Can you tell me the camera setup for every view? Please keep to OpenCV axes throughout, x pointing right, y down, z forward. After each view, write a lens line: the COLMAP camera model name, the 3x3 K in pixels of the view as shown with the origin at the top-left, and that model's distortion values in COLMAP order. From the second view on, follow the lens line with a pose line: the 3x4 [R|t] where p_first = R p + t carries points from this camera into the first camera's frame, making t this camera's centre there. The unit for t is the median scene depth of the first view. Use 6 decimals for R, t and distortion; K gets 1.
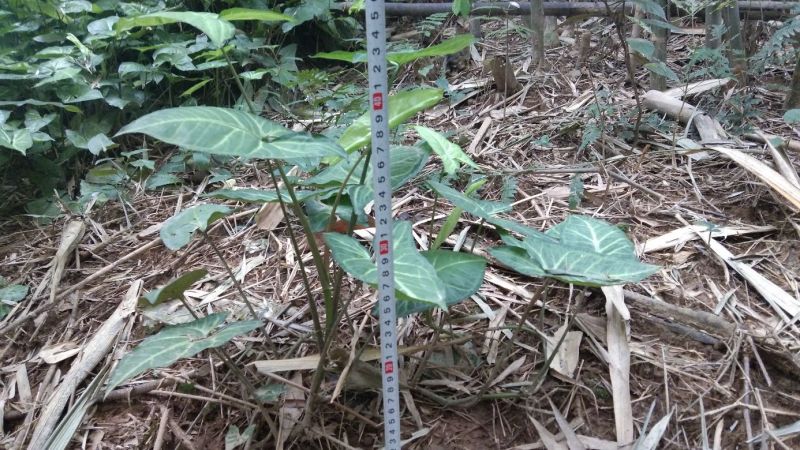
lens RADIAL K [[625.1, 0, 400.7], [0, 625.1, 227.0], [0, 0, 1]] dist [0.043522, -0.097557]
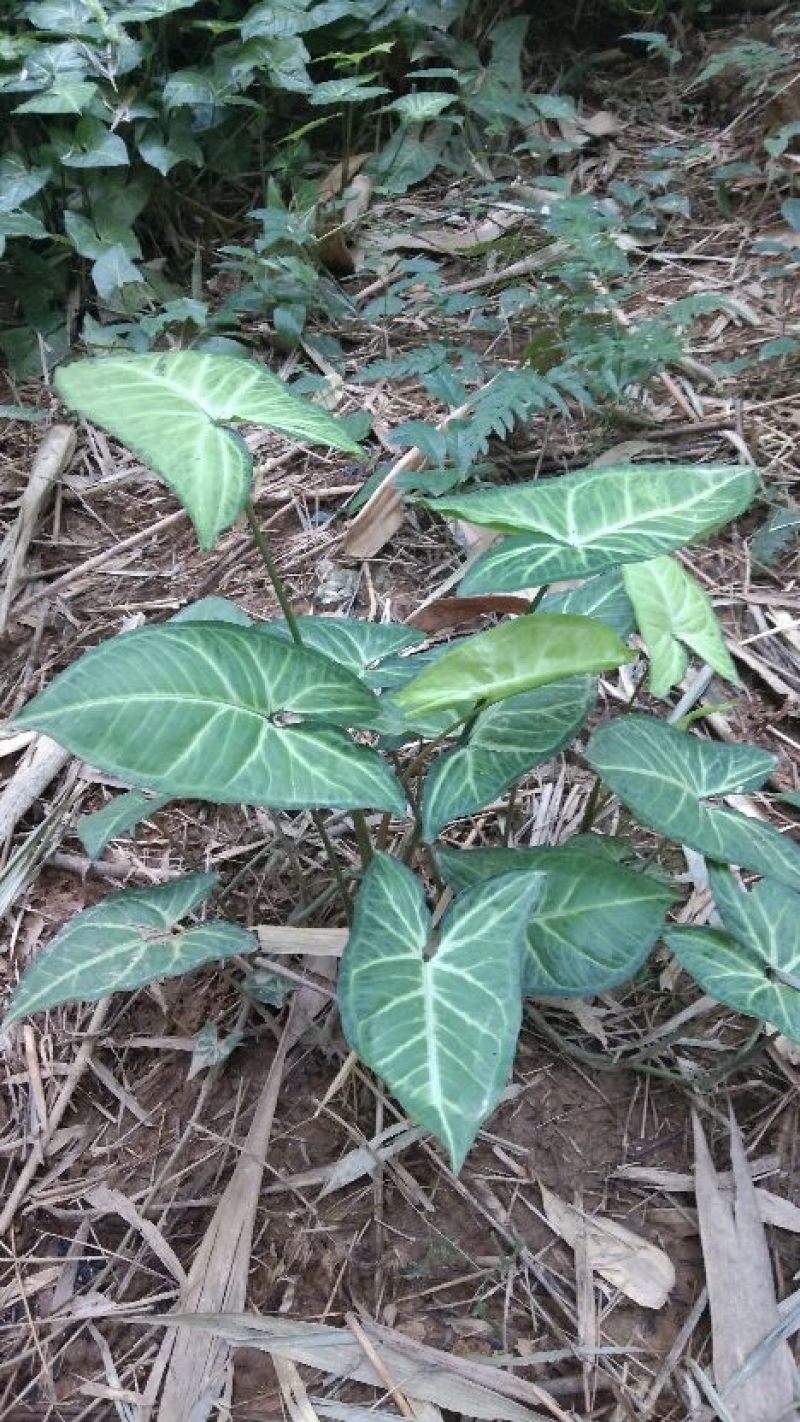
lens RADIAL K [[1124.6, 0, 400.0], [0, 1124.6, 711.0], [0, 0, 1]] dist [0.027010, -0.077427]
pose [[0.956335, 0.228407, -0.182354, 0.041469], [-0.146391, 0.914350, 0.377535, -0.341288], [0.252967, -0.334355, 0.907862, 0.093136]]
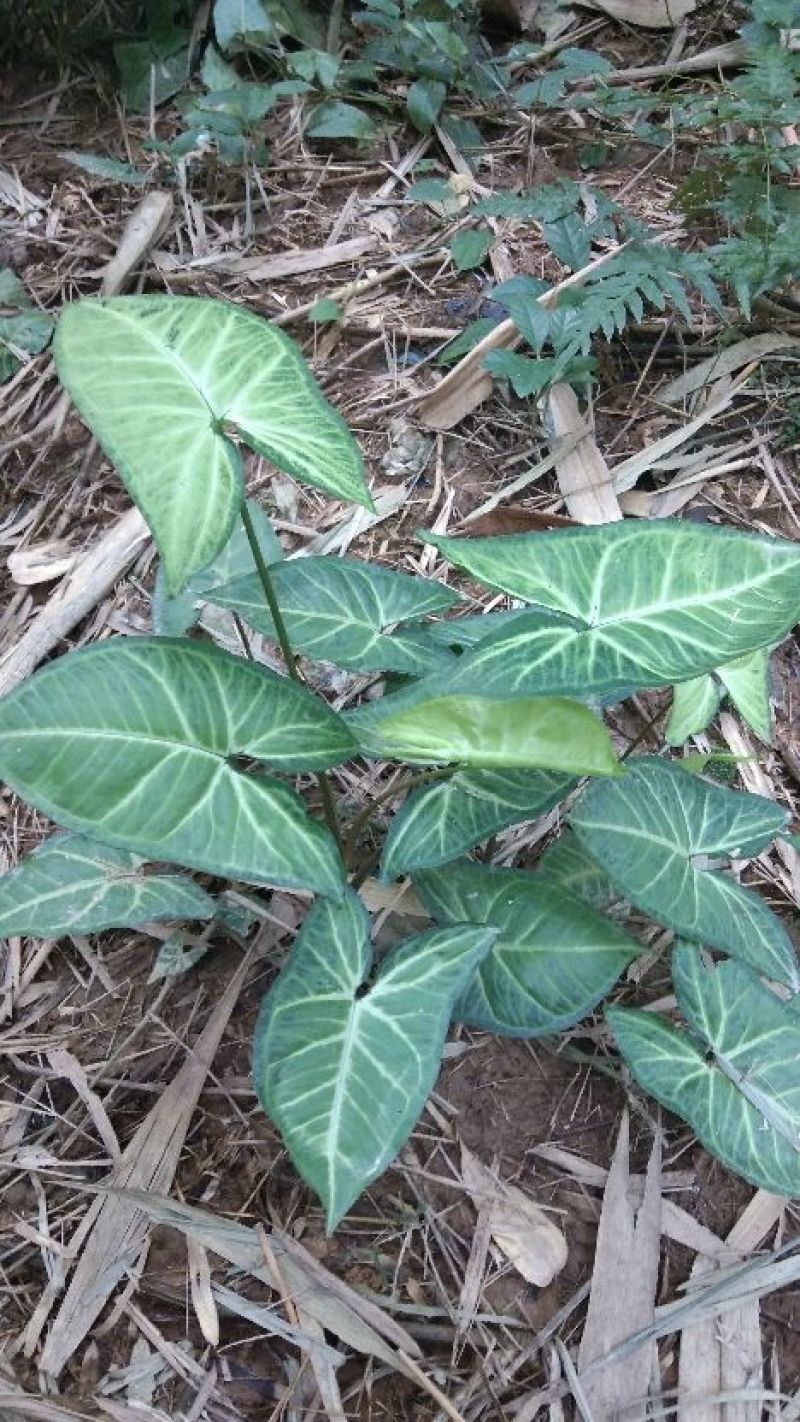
lens RADIAL K [[1127.4, 0, 401.0], [0, 1127.4, 713.5], [0, 0, 1]] dist [0.005684, -0.030521]
pose [[0.879201, 0.442644, -0.176274, 0.033132], [-0.262452, 0.758721, 0.596206, -0.486920], [0.397650, -0.477922, 0.783240, 0.224535]]
